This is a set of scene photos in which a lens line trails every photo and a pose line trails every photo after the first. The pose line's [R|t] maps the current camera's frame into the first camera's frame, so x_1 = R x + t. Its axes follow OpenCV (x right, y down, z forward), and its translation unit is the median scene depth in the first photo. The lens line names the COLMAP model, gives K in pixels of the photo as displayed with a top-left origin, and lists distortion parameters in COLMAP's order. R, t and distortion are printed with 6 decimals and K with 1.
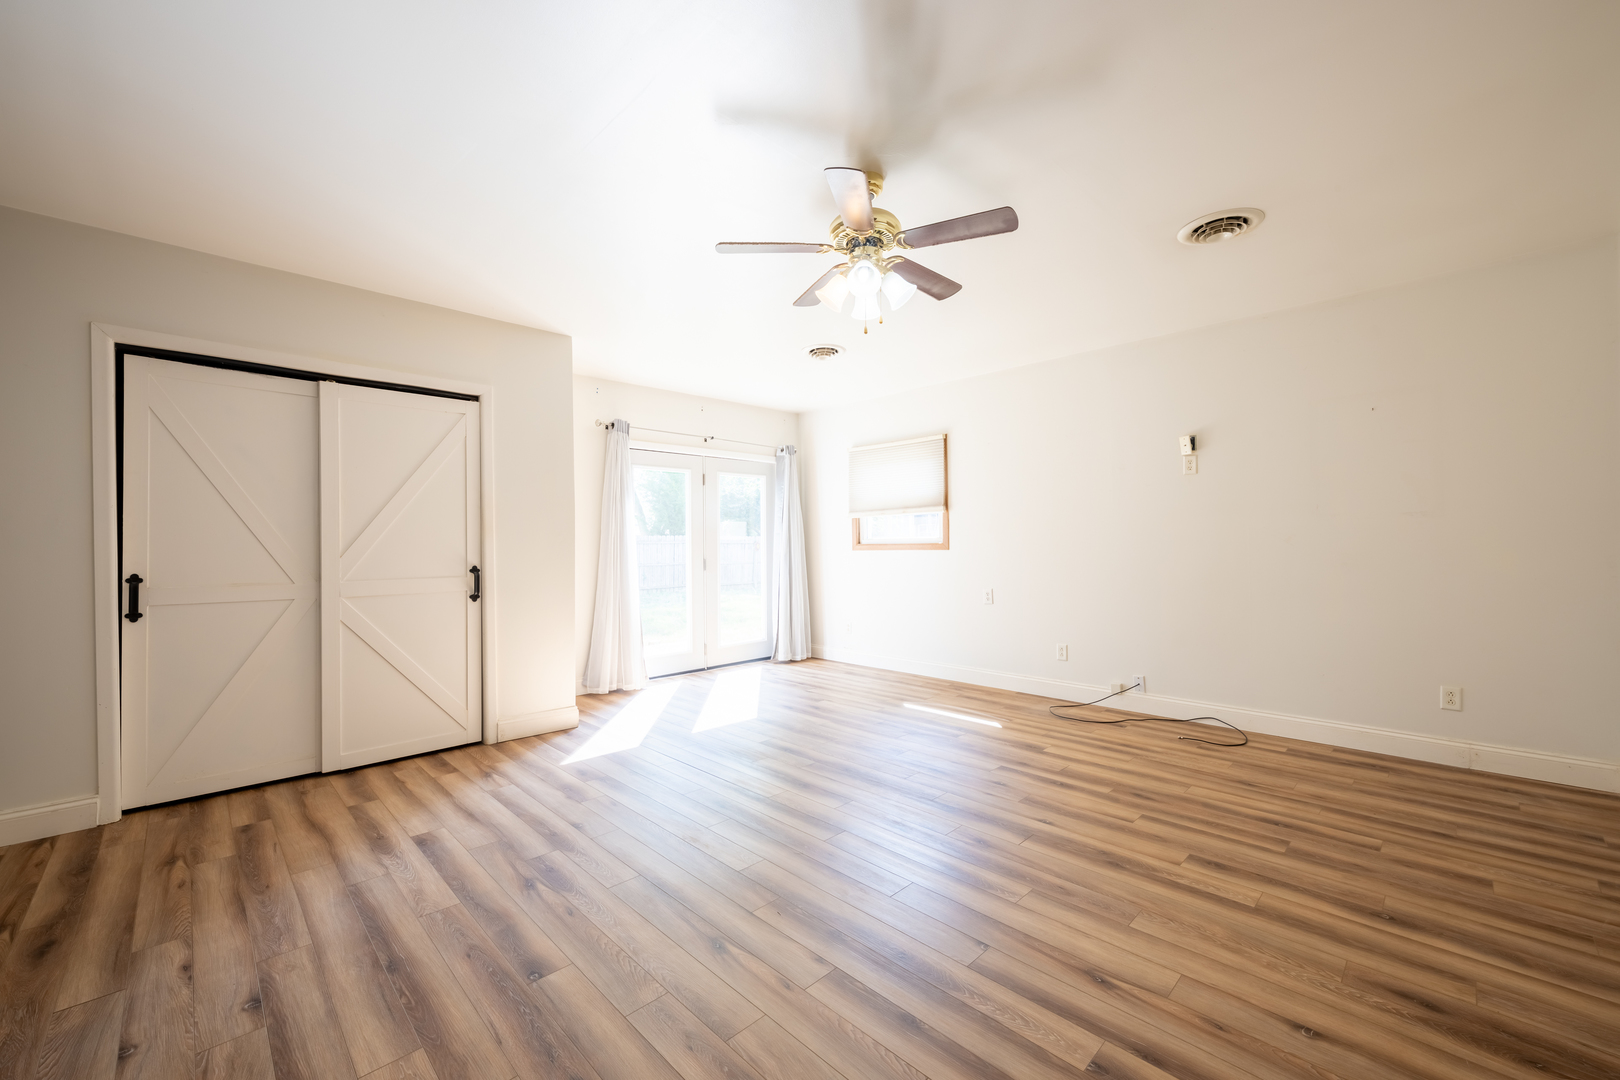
lens RADIAL K [[642.8, 0, 807.1], [0, 642.8, 543.9], [0, 0, 1]] dist [0.001353, 0.000242]
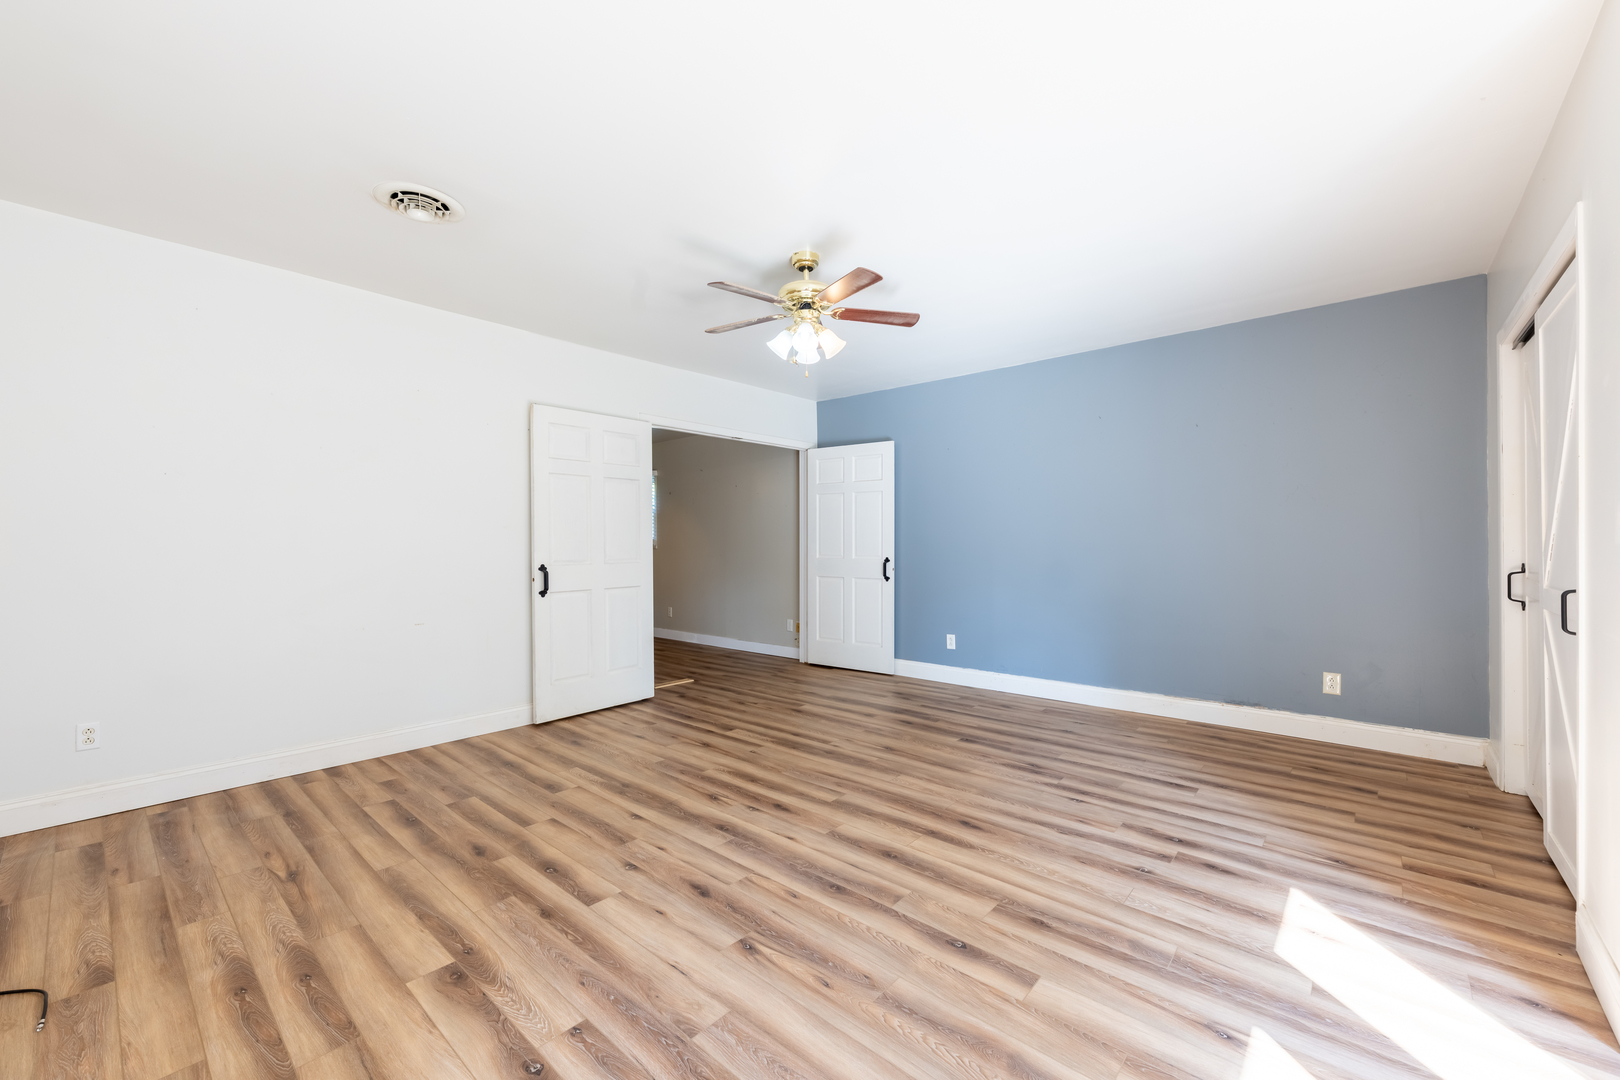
lens RADIAL K [[642.8, 0, 810.7], [0, 642.8, 540.5], [0, 0, 1]] dist [0.001353, 0.000242]
pose [[-0.996782, 0.013747, -0.078973, 0.170645], [0.014055, 0.999896, -0.003338, -0.000951], [0.078919, -0.004437, -0.996871, 2.069895]]
